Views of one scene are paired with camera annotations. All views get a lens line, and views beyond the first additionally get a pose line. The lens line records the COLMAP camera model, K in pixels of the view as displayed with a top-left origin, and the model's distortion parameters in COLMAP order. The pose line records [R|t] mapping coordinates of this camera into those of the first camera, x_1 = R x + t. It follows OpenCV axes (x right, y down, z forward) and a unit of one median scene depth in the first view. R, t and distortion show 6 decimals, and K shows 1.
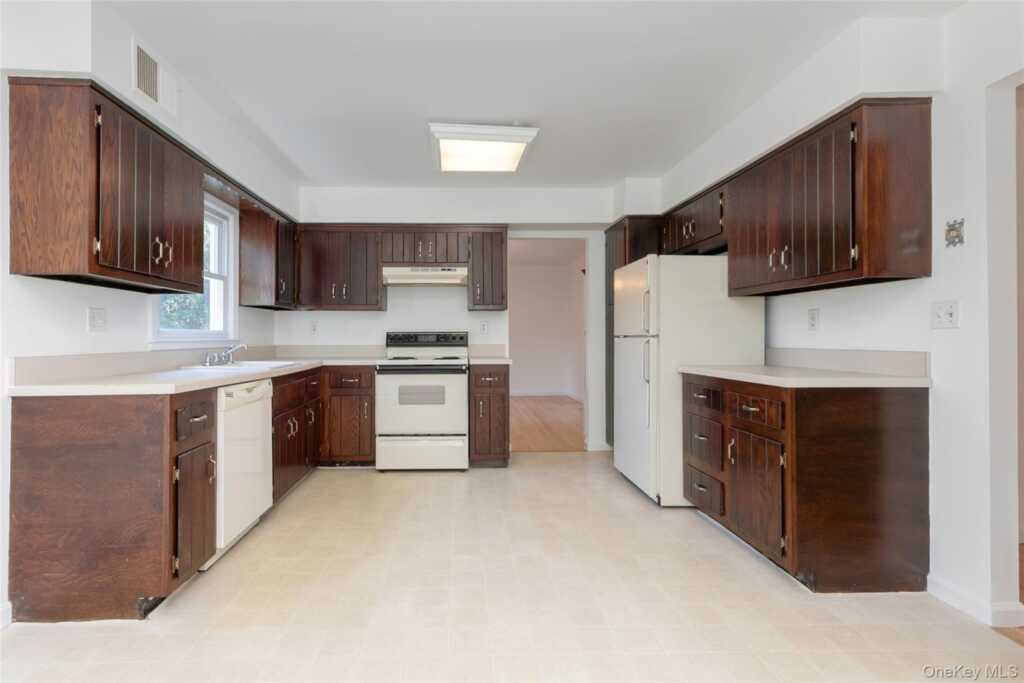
lens RADIAL K [[473.7, 0, 511.0], [0, 473.7, 332.6], [0, 0, 1]] dist [0.002024, -0.000008]
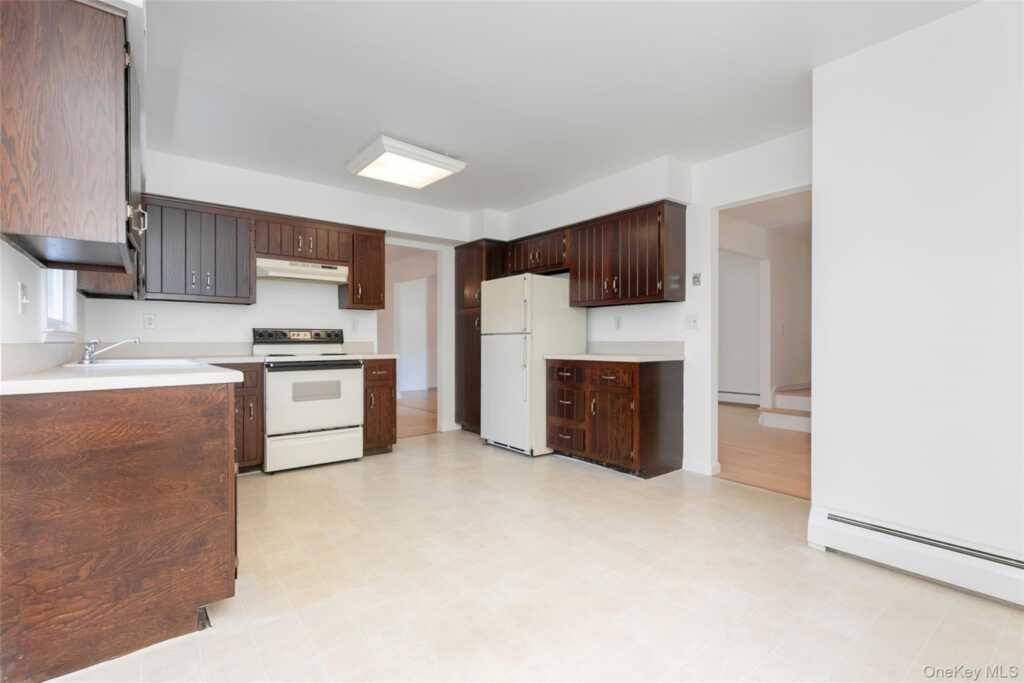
lens RADIAL K [[470.2, 0, 513.9], [0, 470.2, 345.3], [0, 0, 1]] dist [0.000856, 0.000060]
pose [[0.796401, -0.002810, 0.604762, -0.549011], [-0.003829, 0.999946, 0.009689, 0.029139], [-0.604757, -0.010032, 0.796347, -0.051778]]
